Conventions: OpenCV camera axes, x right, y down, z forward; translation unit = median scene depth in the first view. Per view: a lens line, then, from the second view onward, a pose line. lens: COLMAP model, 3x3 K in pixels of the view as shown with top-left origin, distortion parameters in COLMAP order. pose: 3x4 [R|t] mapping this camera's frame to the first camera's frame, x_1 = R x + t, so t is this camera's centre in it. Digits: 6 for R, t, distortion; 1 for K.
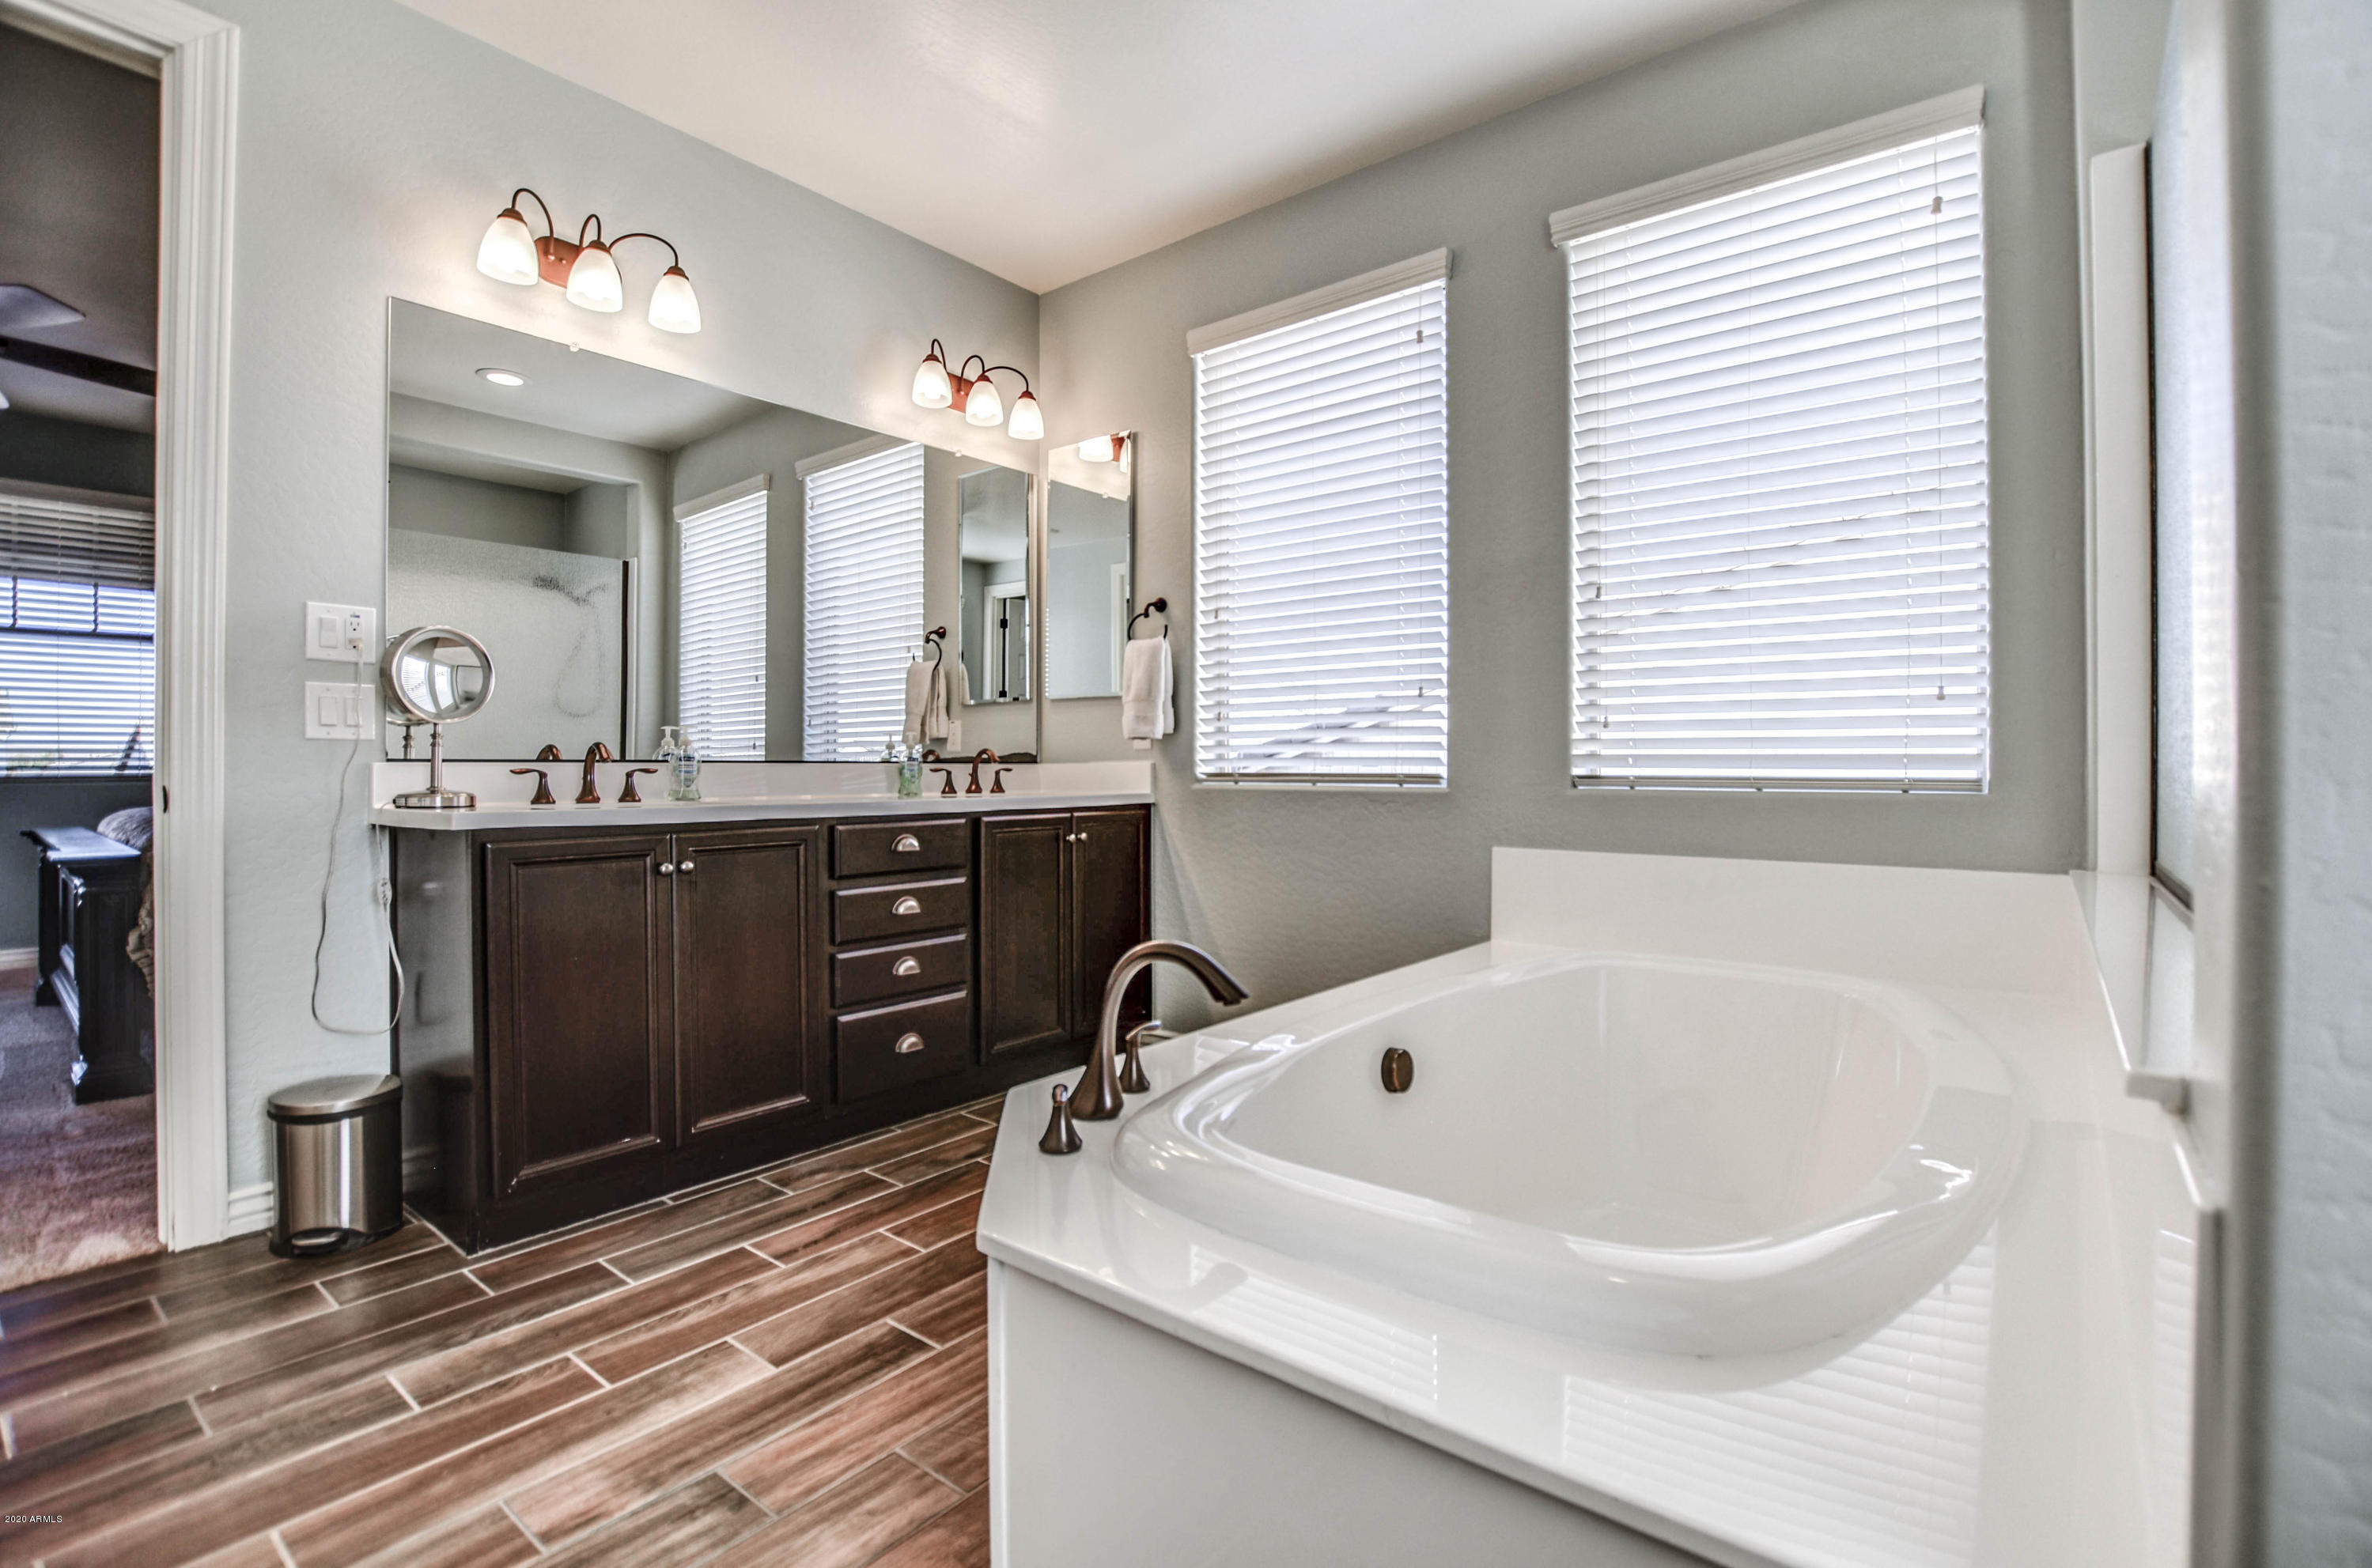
lens RADIAL K [[1057.0, 0, 1165.0], [0, 1057.0, 787.3], [0, 0, 1]] dist [-0.034219, 0.000063]
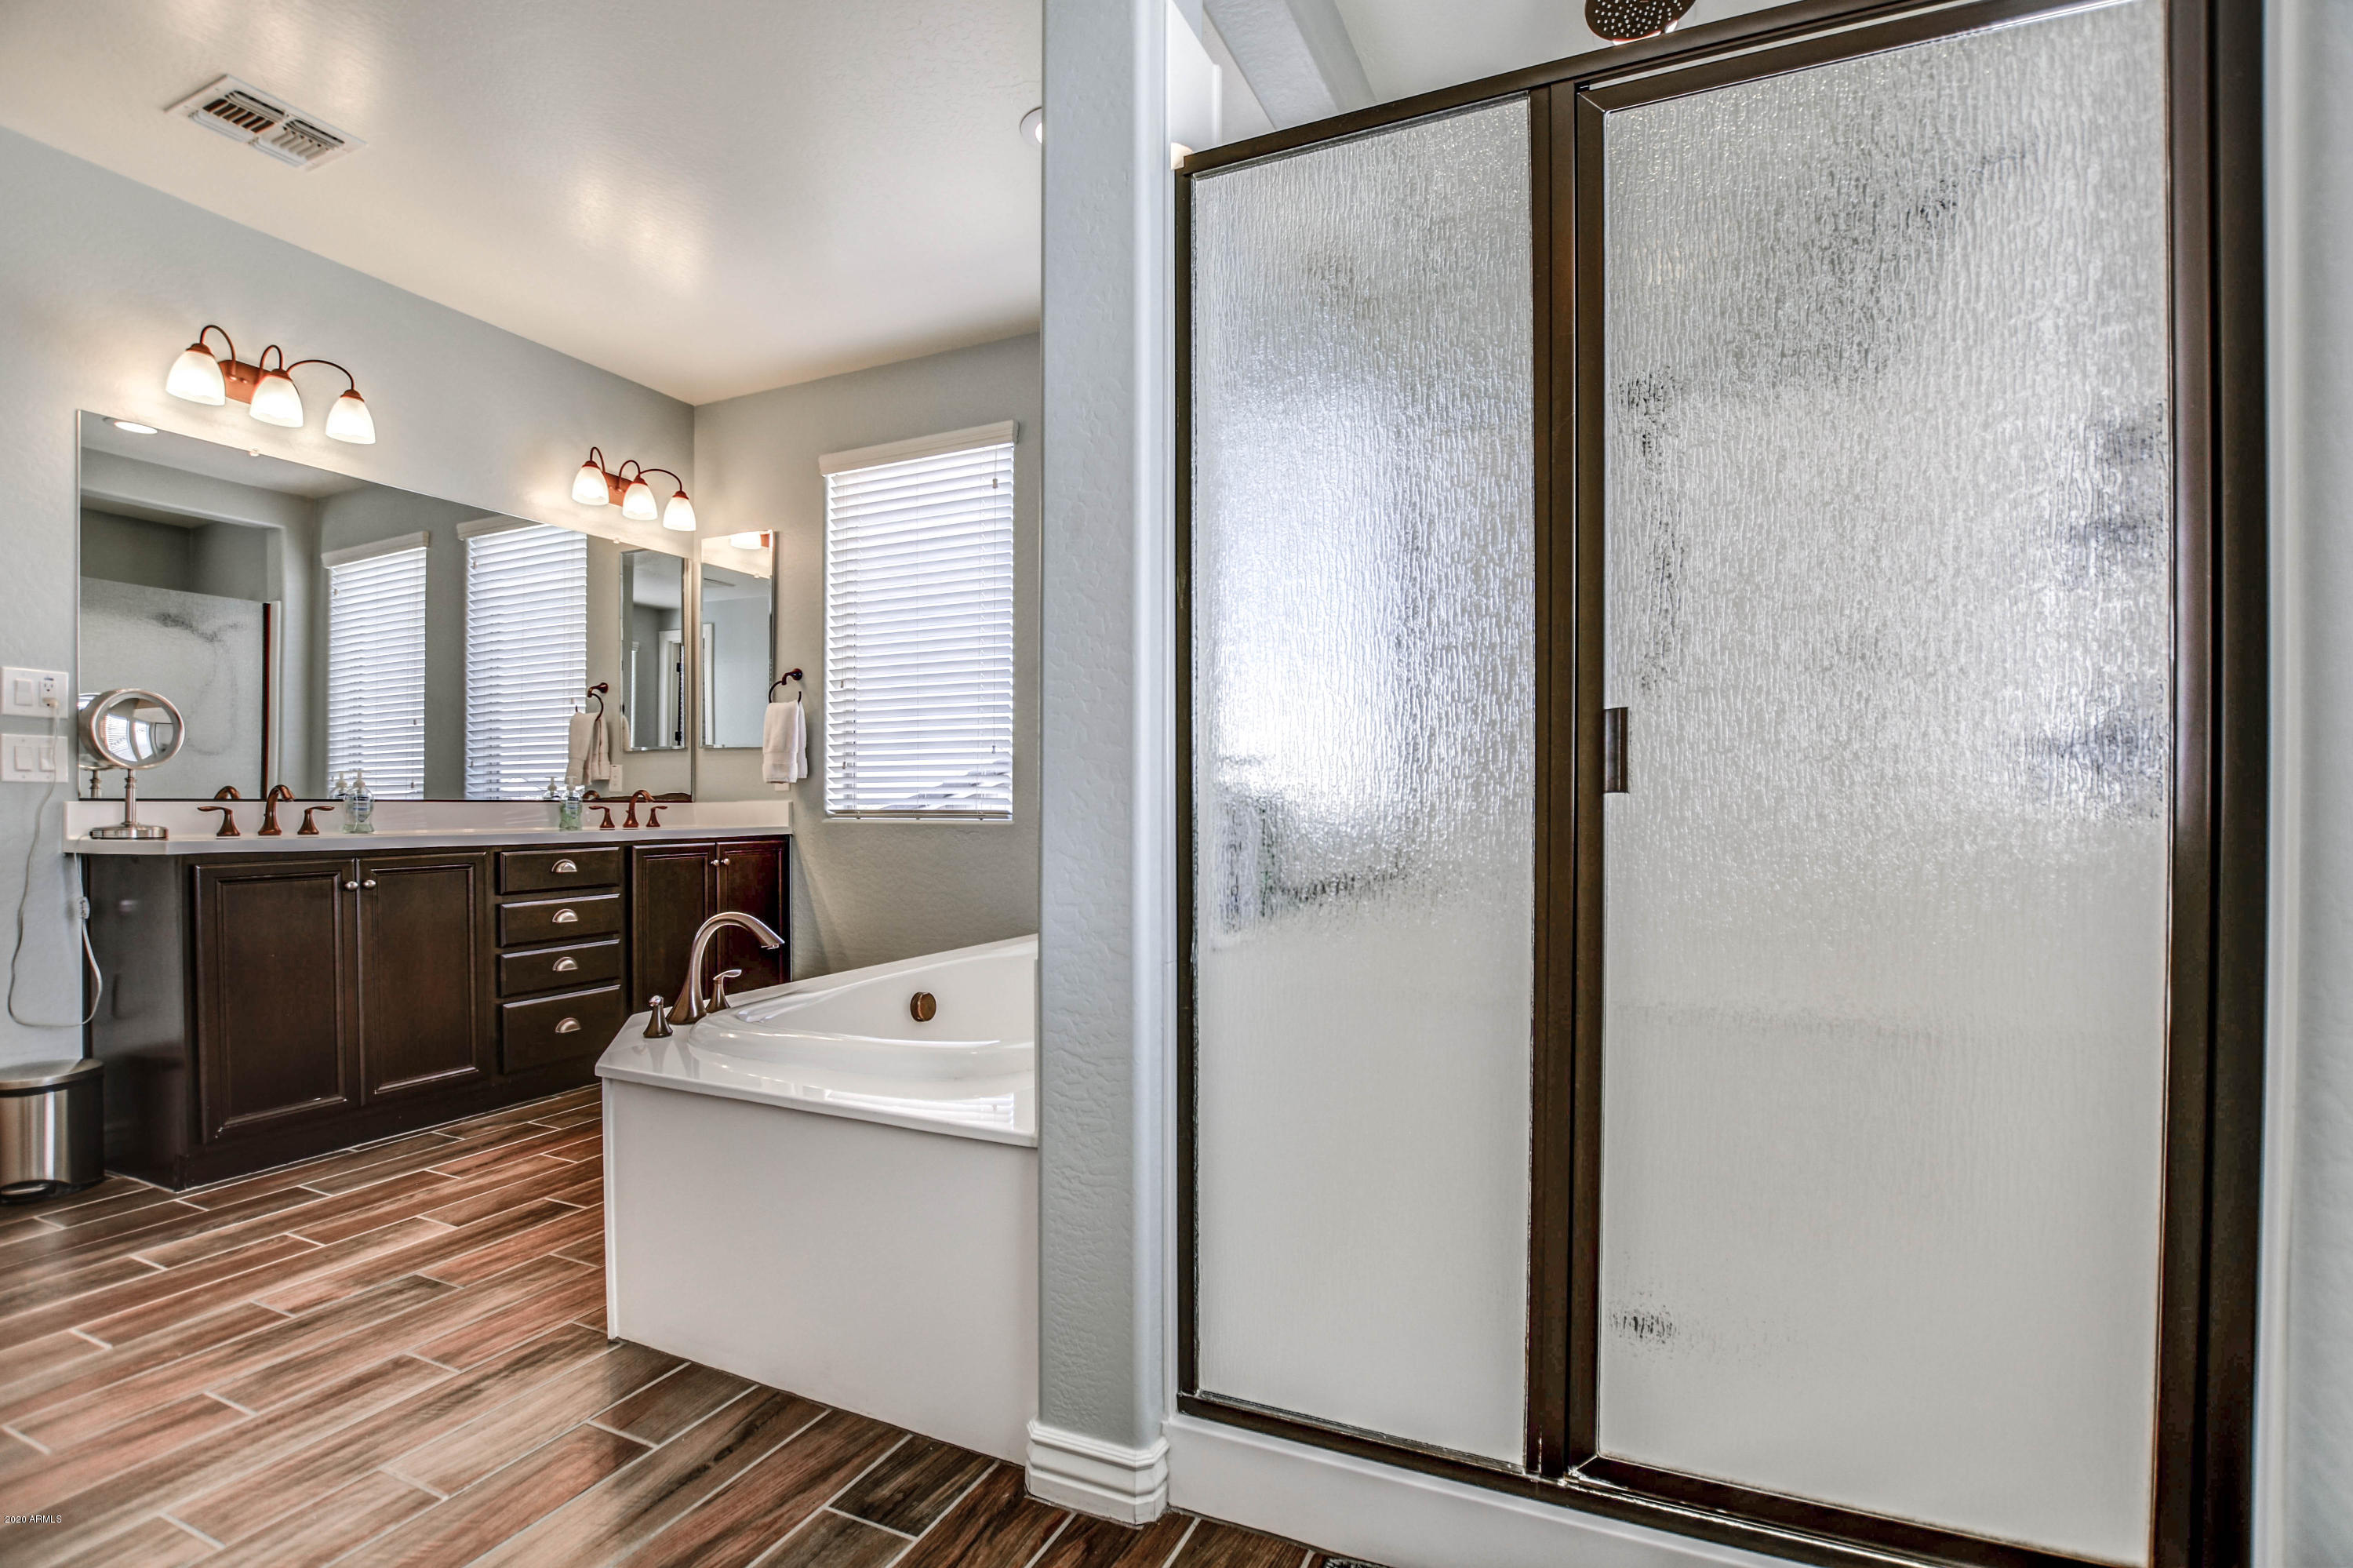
lens RADIAL K [[1037.0, 0, 1188.4], [0, 1037.0, 819.4], [0, 0, 1]] dist [-0.028079, 0.000473]
pose [[0.957425, -0.003082, 0.288664, 0.119939], [0.004501, 0.999981, -0.004251, 0.006424], [-0.288646, 0.005369, 0.957421, -0.407266]]
